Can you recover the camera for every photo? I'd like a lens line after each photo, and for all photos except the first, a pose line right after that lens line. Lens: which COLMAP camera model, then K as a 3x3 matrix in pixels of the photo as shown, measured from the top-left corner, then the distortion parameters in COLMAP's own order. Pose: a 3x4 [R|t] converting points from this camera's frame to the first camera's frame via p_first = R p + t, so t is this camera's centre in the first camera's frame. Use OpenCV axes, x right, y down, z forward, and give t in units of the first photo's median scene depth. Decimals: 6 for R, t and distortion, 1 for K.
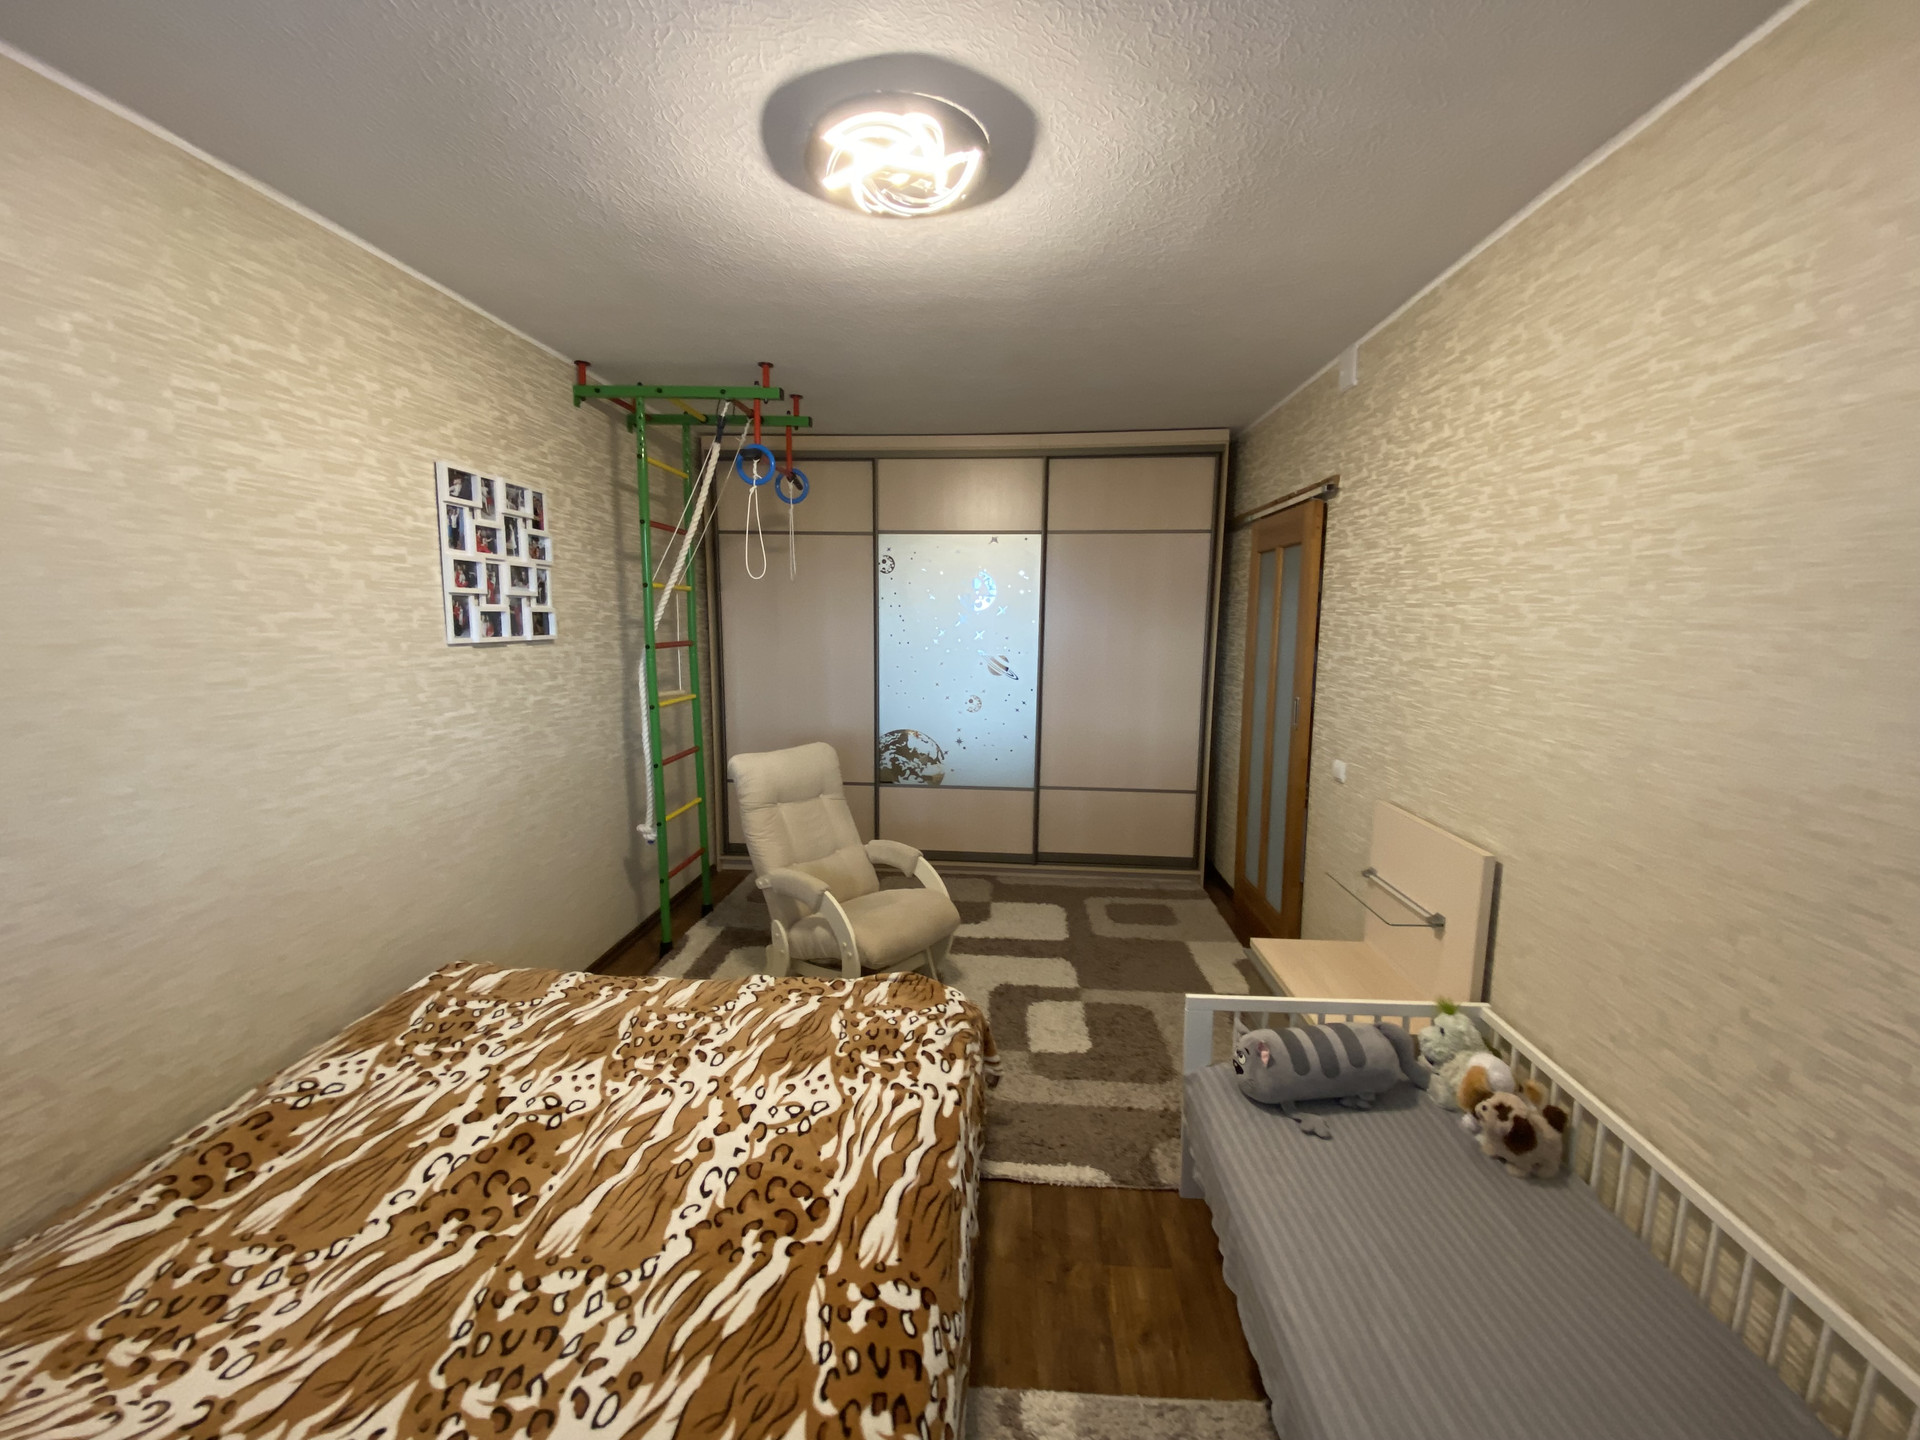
lens RADIAL K [[764.7, 0, 955.8], [0, 764.7, 723.0], [0, 0, 1]] dist [0.004117, -0.012726]
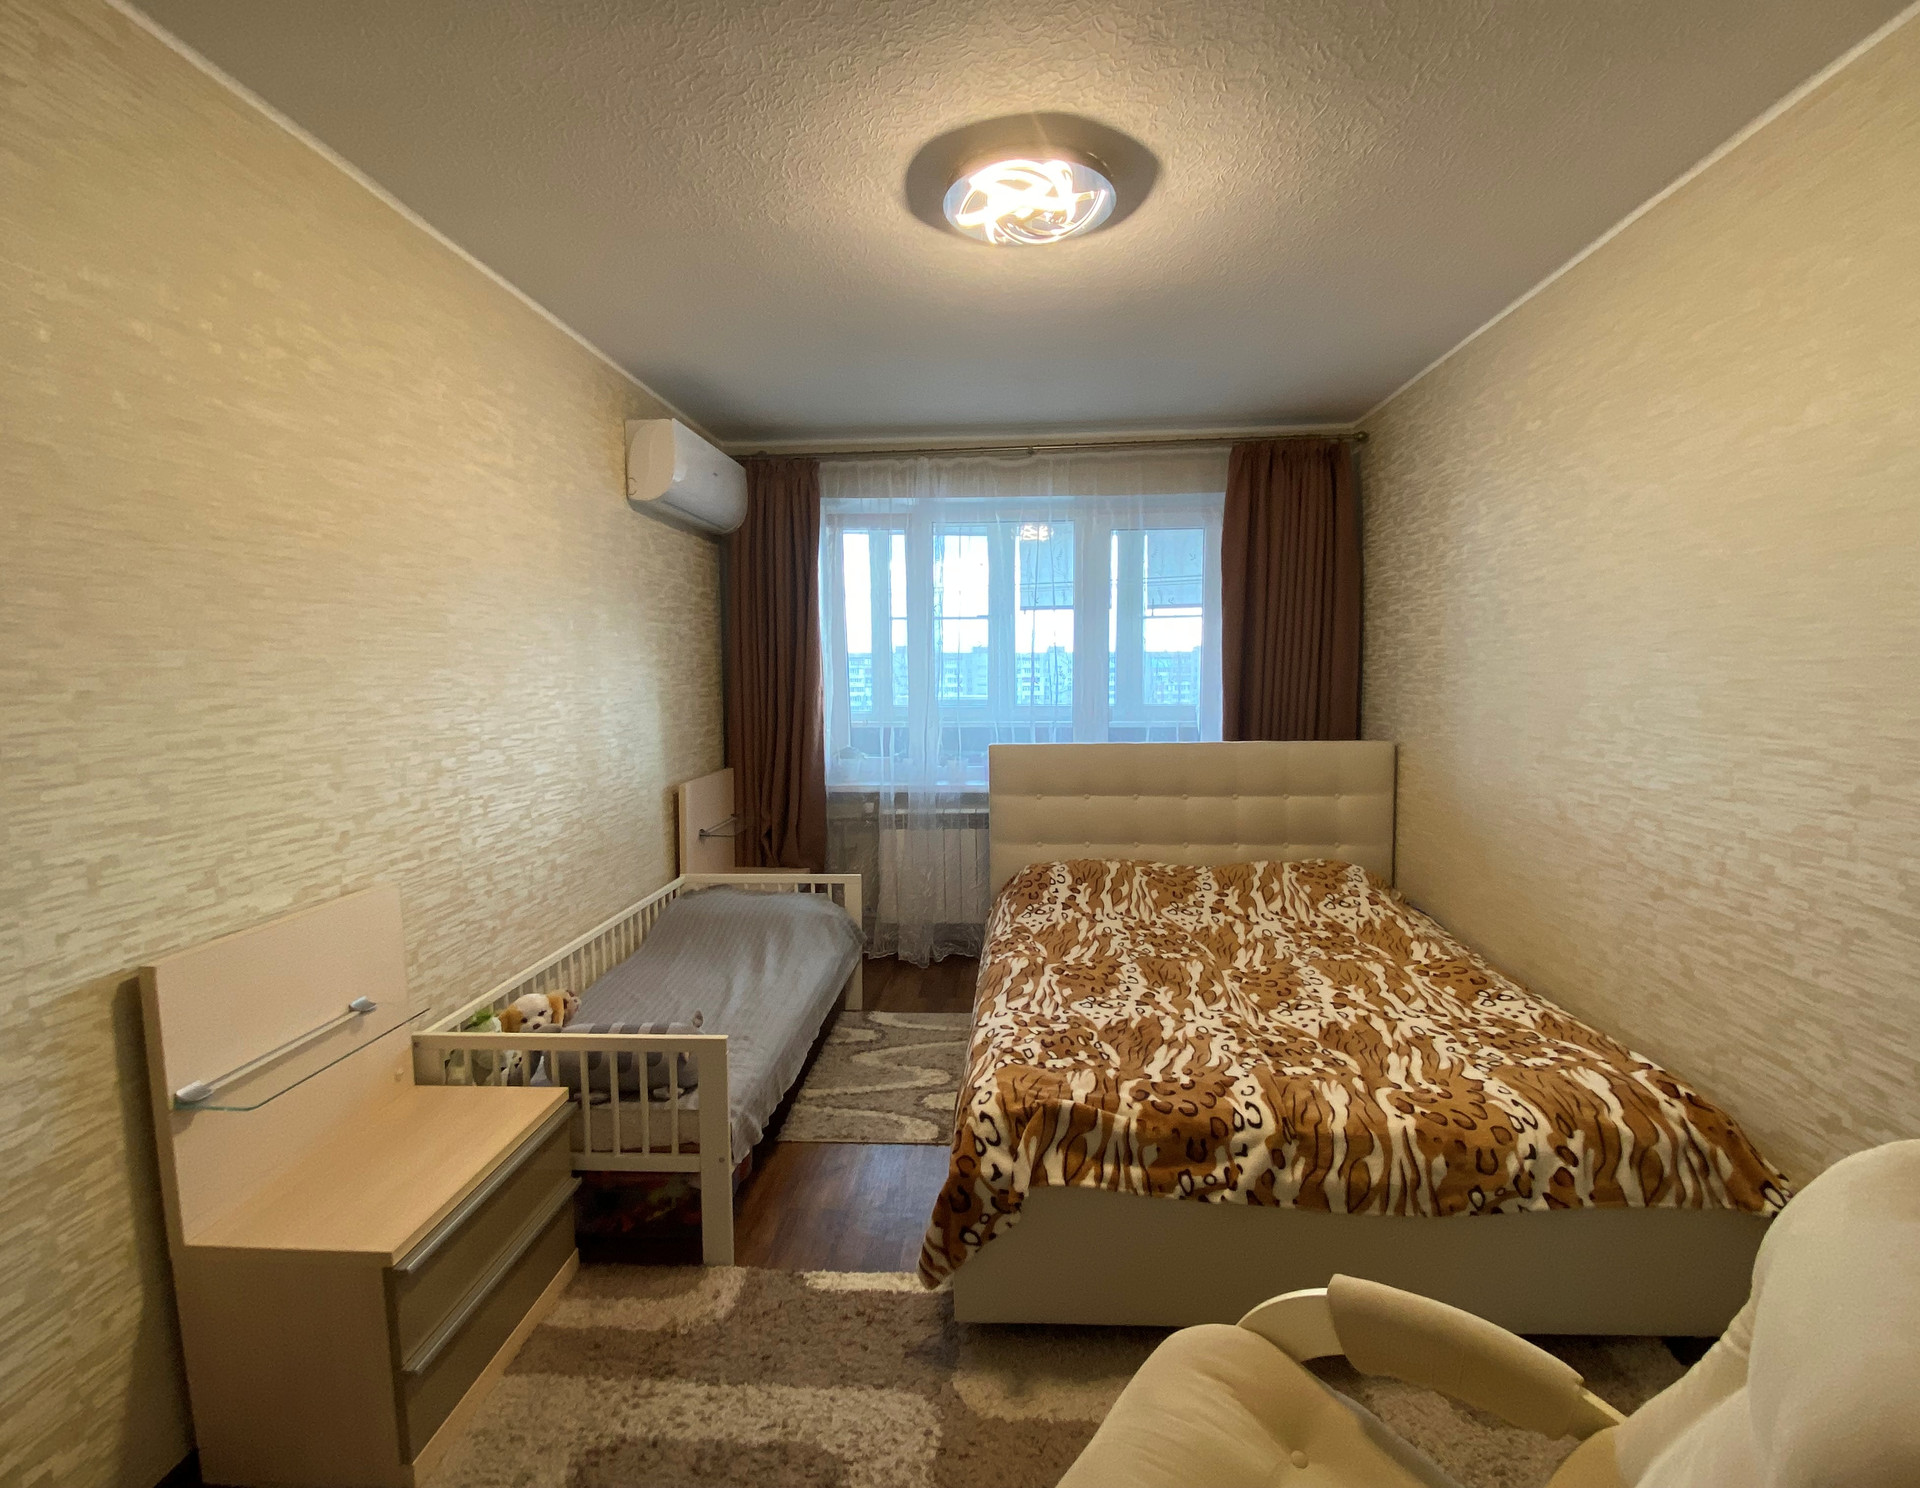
lens RADIAL K [[885.6, 0, 964.2], [0, 885.6, 751.4], [0, 0, 1]] dist [-0.002334, -0.000247]
pose [[-0.999963, 0.007182, -0.004770, 0.029282], [0.005847, 0.971516, 0.236903, -0.254591], [0.006335, 0.236866, -0.971522, 2.271159]]
